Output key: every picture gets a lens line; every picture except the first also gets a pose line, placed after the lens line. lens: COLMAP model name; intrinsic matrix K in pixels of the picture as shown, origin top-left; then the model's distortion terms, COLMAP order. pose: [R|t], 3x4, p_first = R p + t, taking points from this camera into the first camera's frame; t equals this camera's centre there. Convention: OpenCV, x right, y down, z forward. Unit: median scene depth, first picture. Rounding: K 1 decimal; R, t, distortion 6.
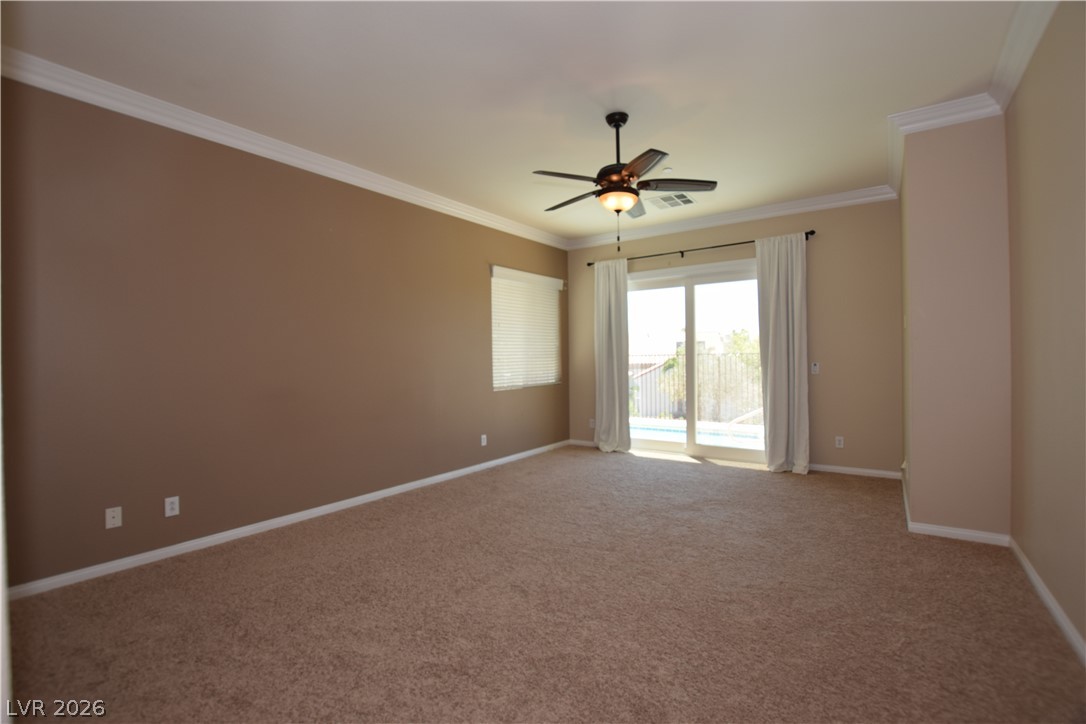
lens RADIAL K [[481.7, 0, 543.3], [0, 481.7, 358.1], [0, 0, 1]] dist [-0.032723, 0.003328]
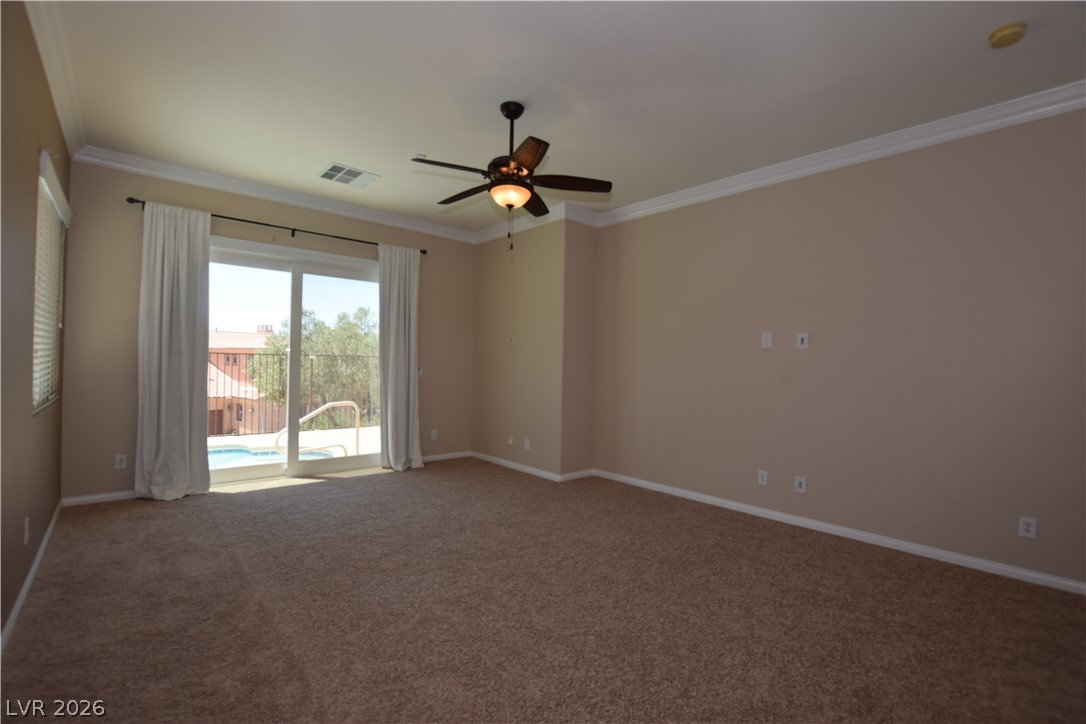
lens RADIAL K [[481.7, 0, 541.7], [0, 481.7, 360.0], [0, 0, 1]] dist [-0.032723, 0.003328]
pose [[0.224727, 0.023635, 0.974135, -0.405226], [-0.025527, 0.999505, -0.018362, 0.005429], [-0.974087, -0.020741, 0.225220, 0.396749]]
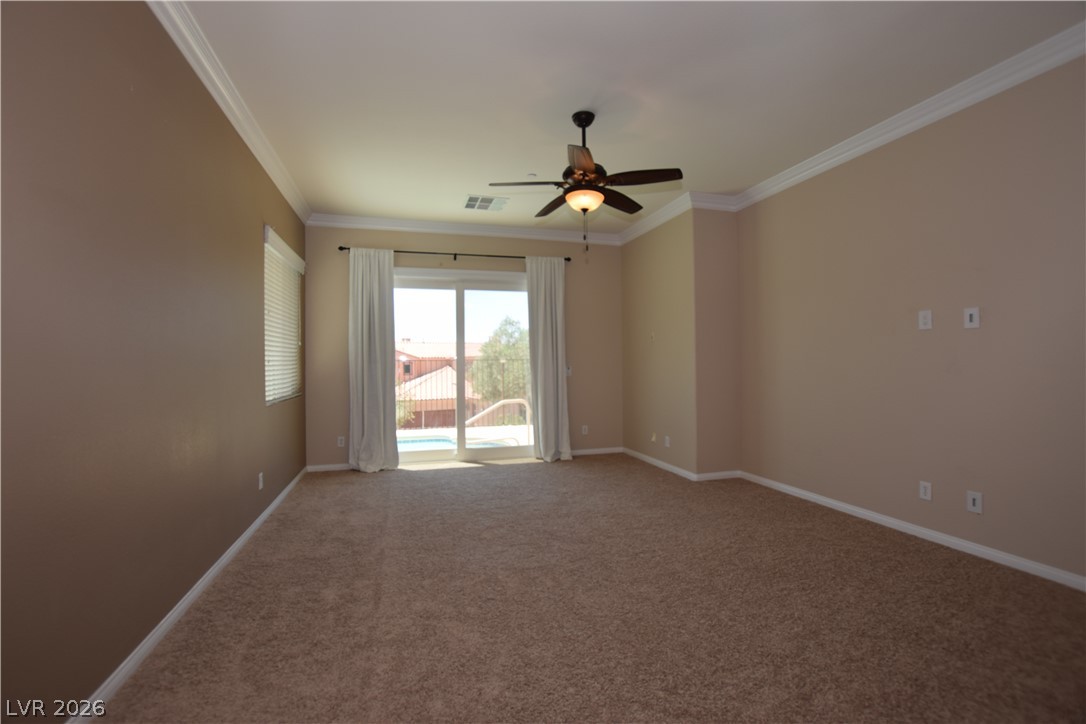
lens RADIAL K [[481.7, 0, 541.8], [0, 481.7, 359.7], [0, 0, 1]] dist [-0.032723, 0.003328]
pose [[0.622125, 0.012261, 0.782822, -0.368868], [0.001084, 0.999863, -0.016521, 0.010602], [-0.782917, 0.011127, 0.622026, 0.250004]]
